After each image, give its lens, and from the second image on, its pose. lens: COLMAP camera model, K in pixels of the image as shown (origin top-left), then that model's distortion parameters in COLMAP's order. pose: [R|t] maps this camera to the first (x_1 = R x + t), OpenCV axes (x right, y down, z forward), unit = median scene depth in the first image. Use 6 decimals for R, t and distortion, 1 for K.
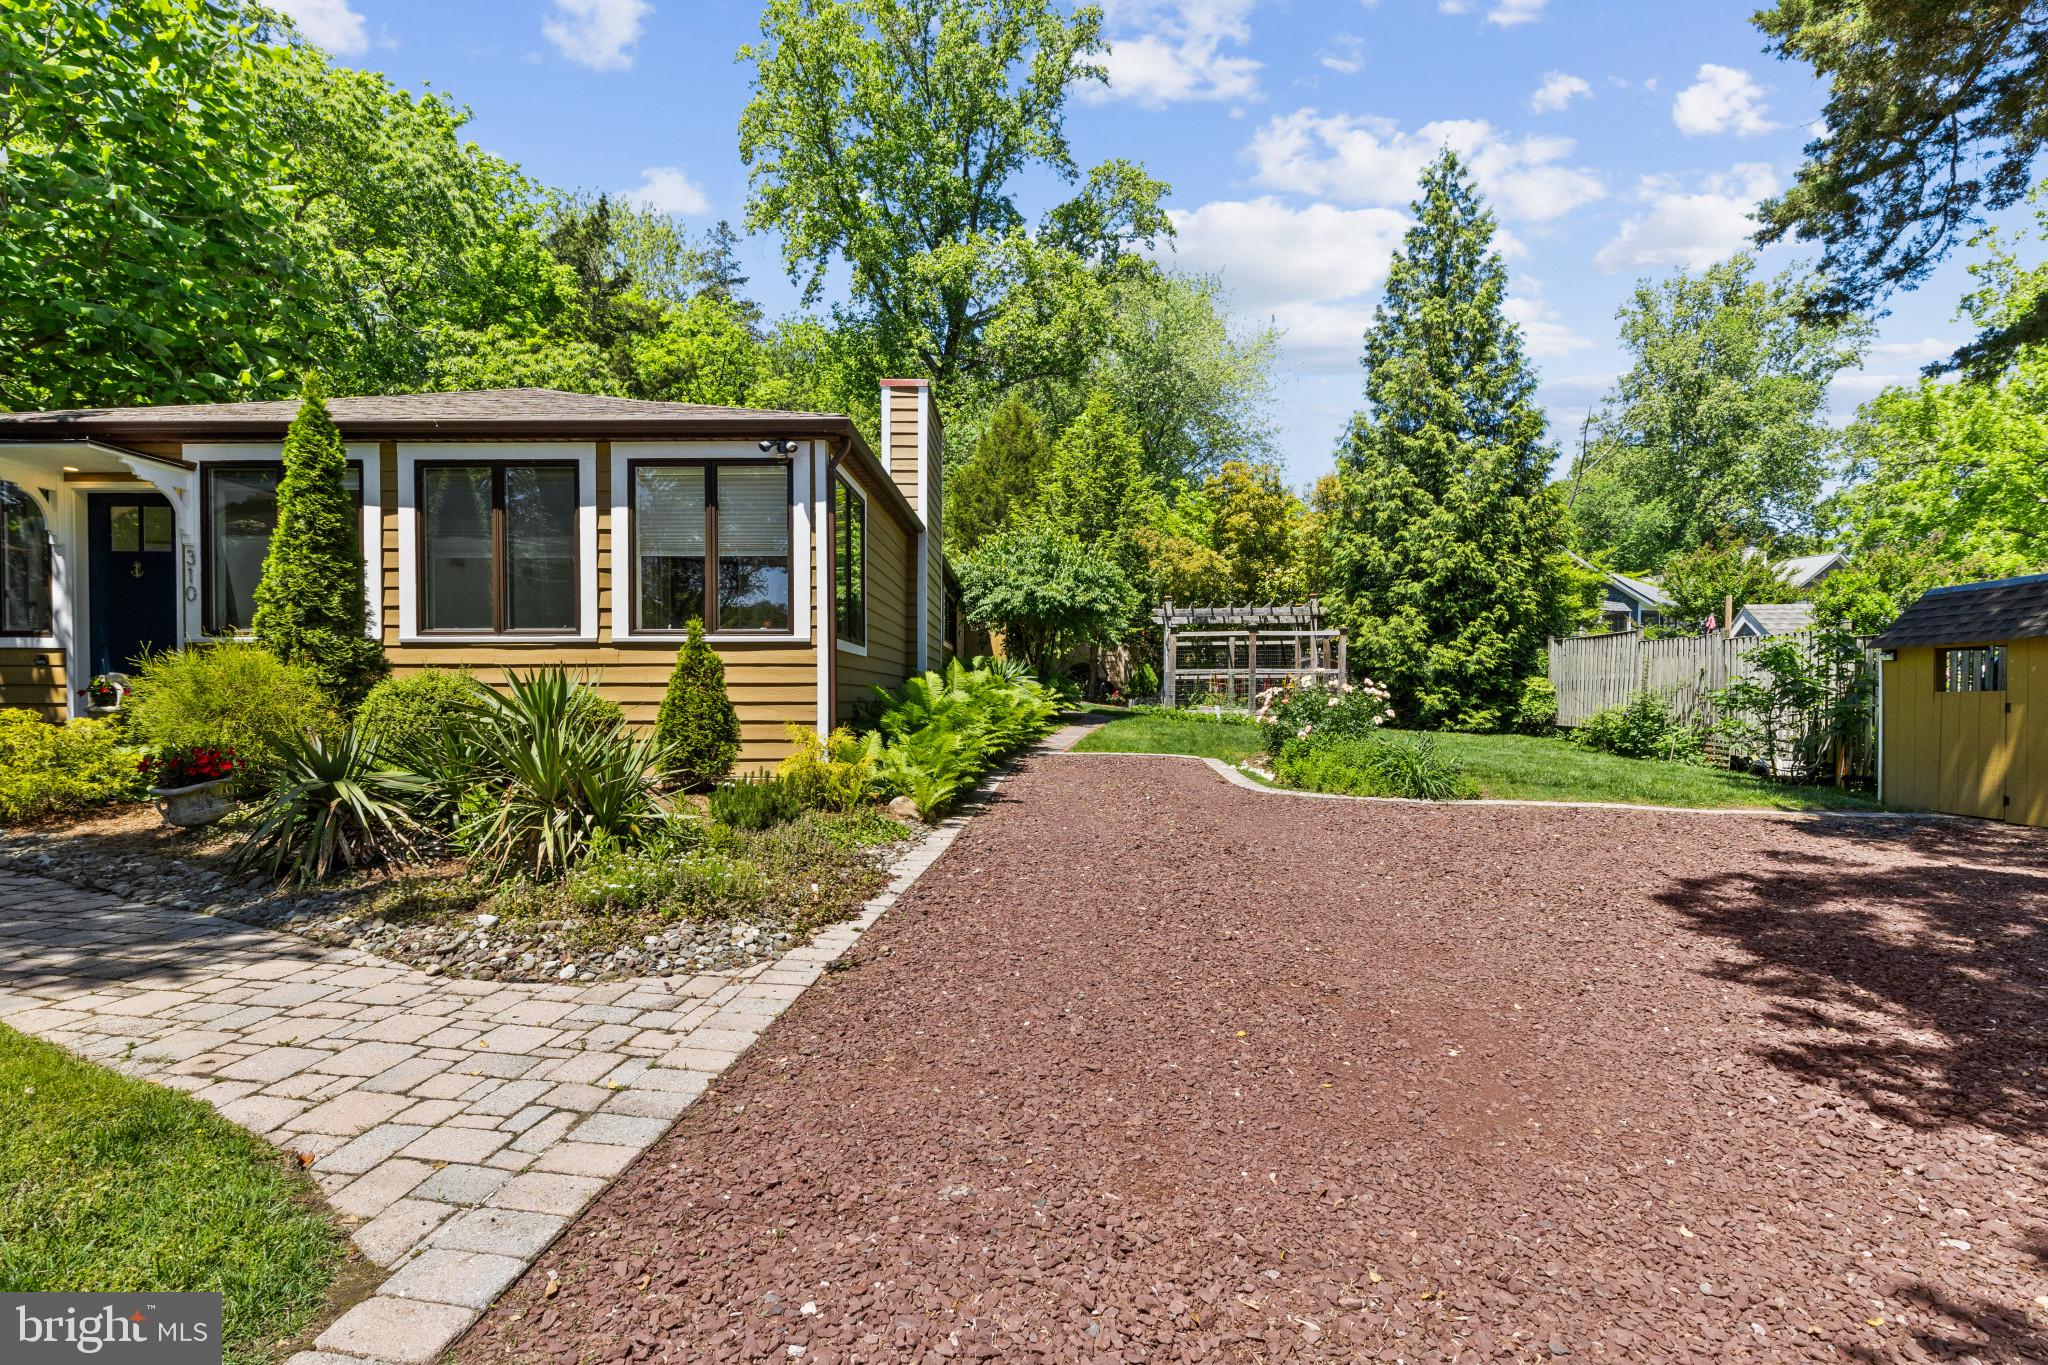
lens RADIAL K [[937.8, 0, 1027.0], [0, 937.8, 718.3], [0, 0, 1]] dist [-0.001140, -0.000069]
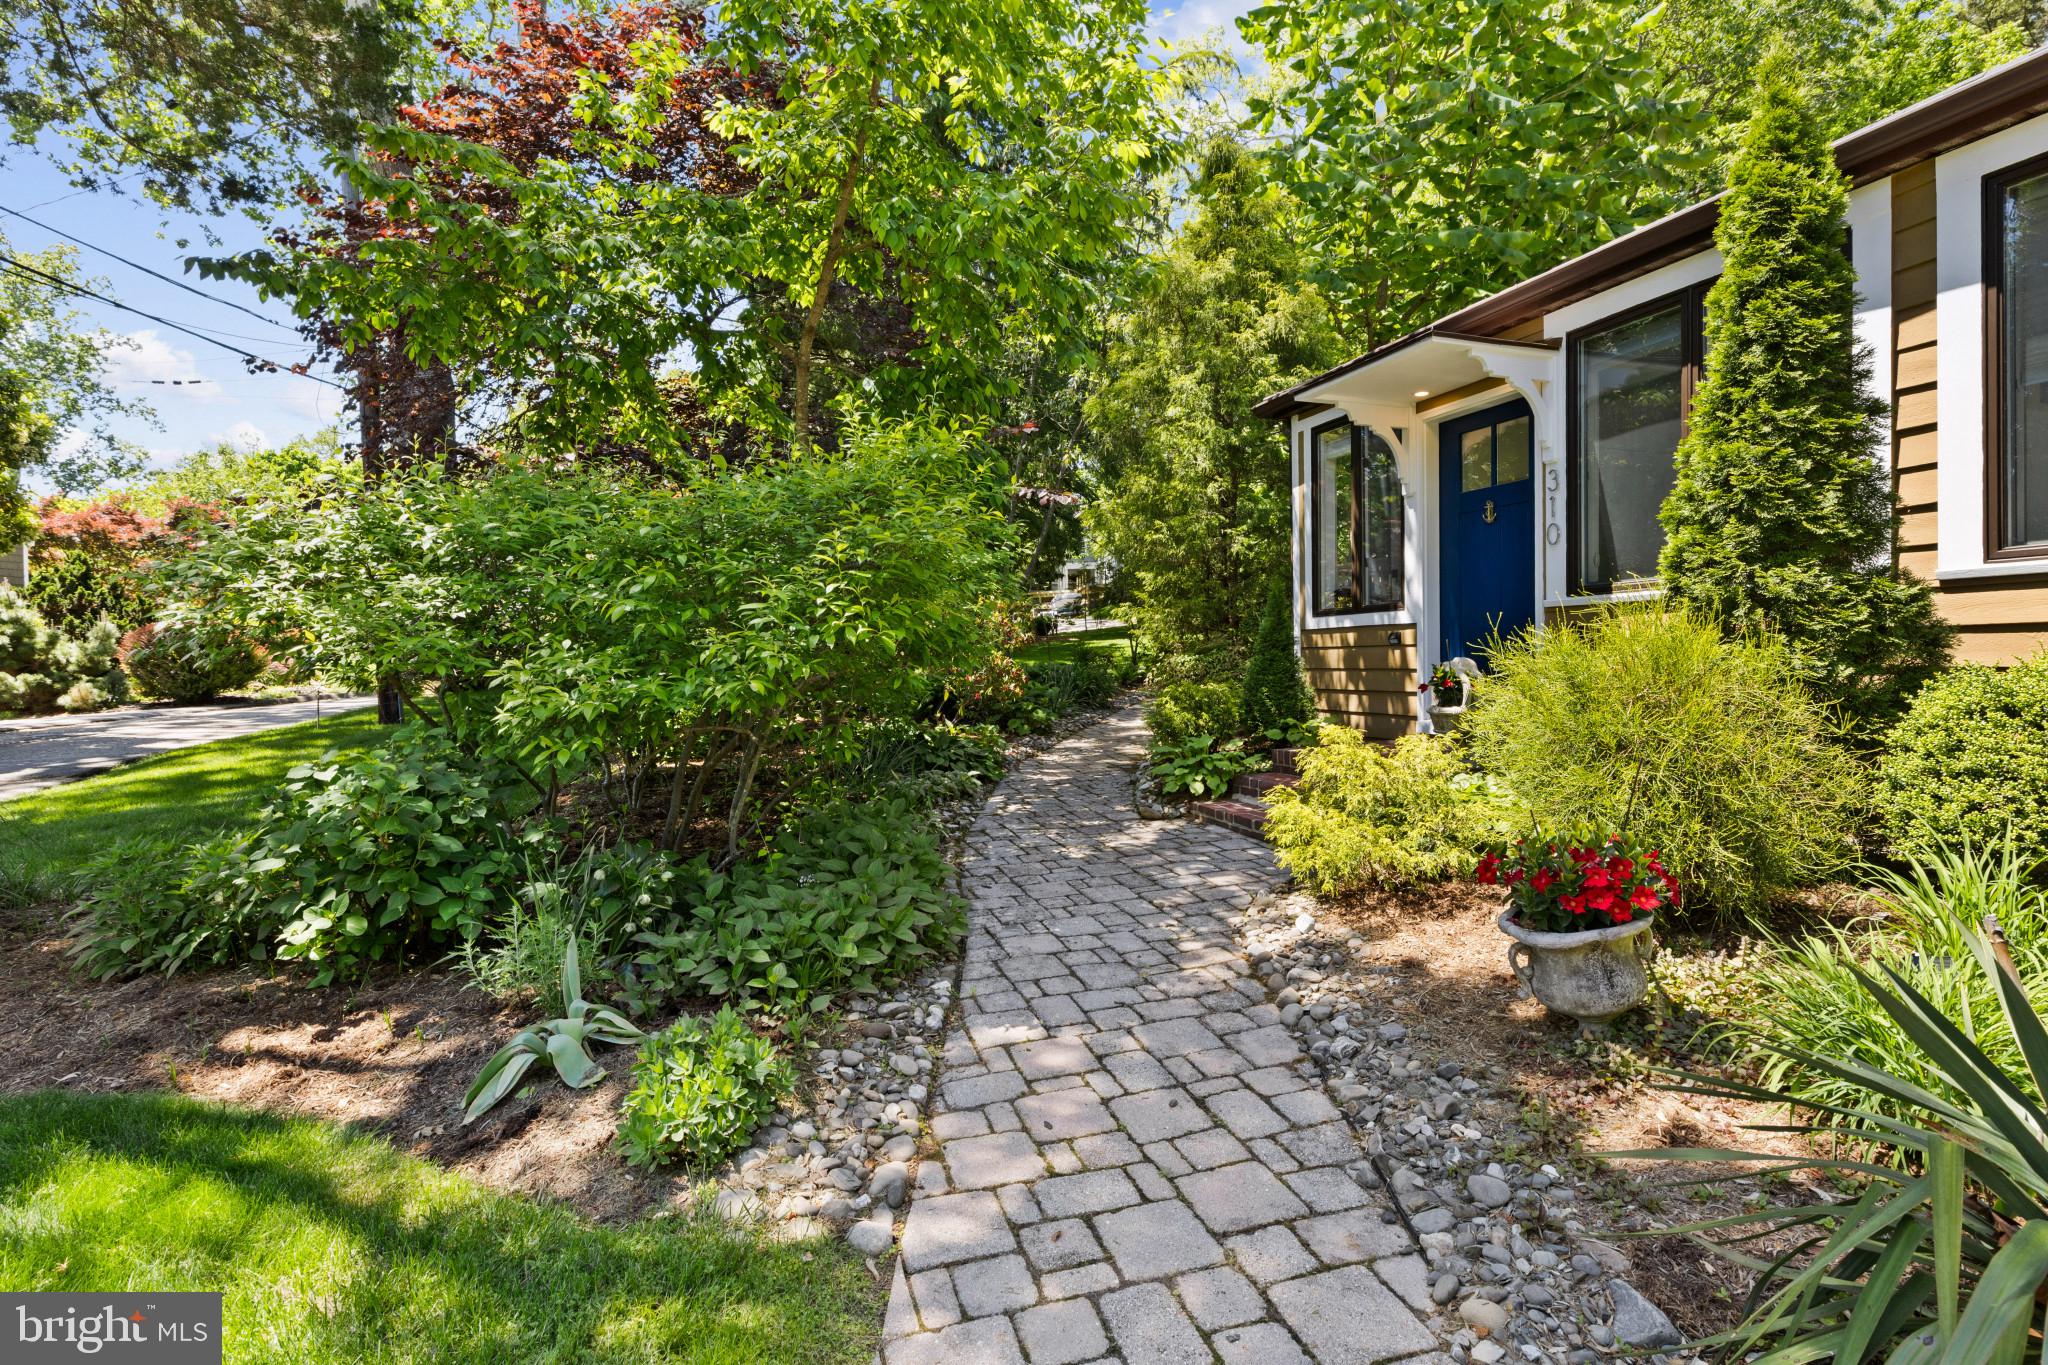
lens RADIAL K [[924.9, 0, 1029.7], [0, 924.9, 676.1], [0, 0, 1]] dist [-0.000166, -0.000387]
pose [[0.335872, 0.011487, -0.941837, -0.439075], [-0.000309, 0.999927, 0.012085, -0.043904], [0.941907, -0.003768, 0.335851, 0.472930]]
